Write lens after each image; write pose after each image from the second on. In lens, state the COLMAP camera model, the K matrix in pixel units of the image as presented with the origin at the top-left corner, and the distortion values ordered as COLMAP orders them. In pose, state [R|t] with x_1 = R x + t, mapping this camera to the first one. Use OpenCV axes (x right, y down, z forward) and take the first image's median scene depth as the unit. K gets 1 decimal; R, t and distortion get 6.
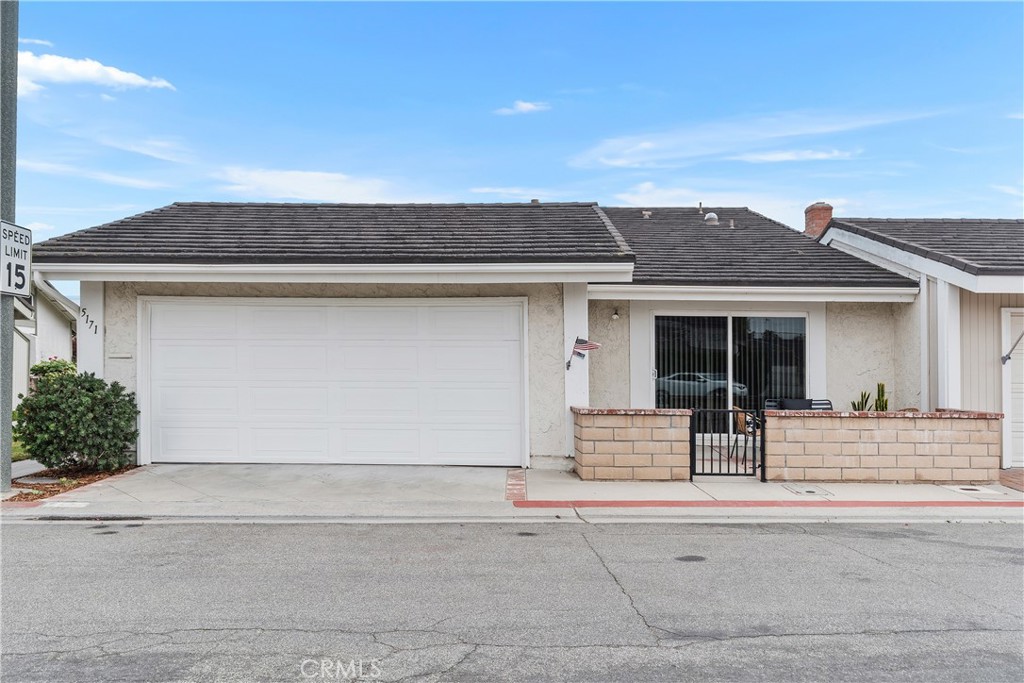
lens RADIAL K [[735.6, 0, 511.5], [0, 735.6, 348.1], [0, 0, 1]] dist [-0.023029, 0.001773]
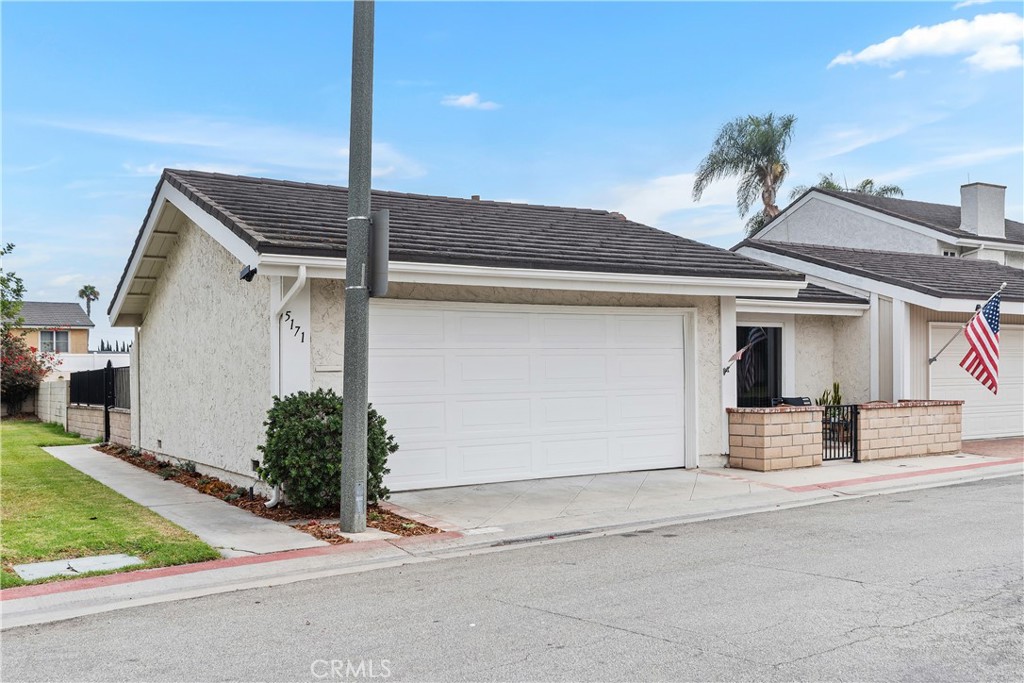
lens RADIAL K [[902.5, 0, 493.8], [0, 902.5, 355.7], [0, 0, 1]] dist [-0.017715, -0.014449]
pose [[0.849986, -0.008903, 0.526730, -0.913733], [0.009356, 0.999955, 0.001803, -0.004863], [-0.526722, 0.003395, 0.850031, 0.036874]]
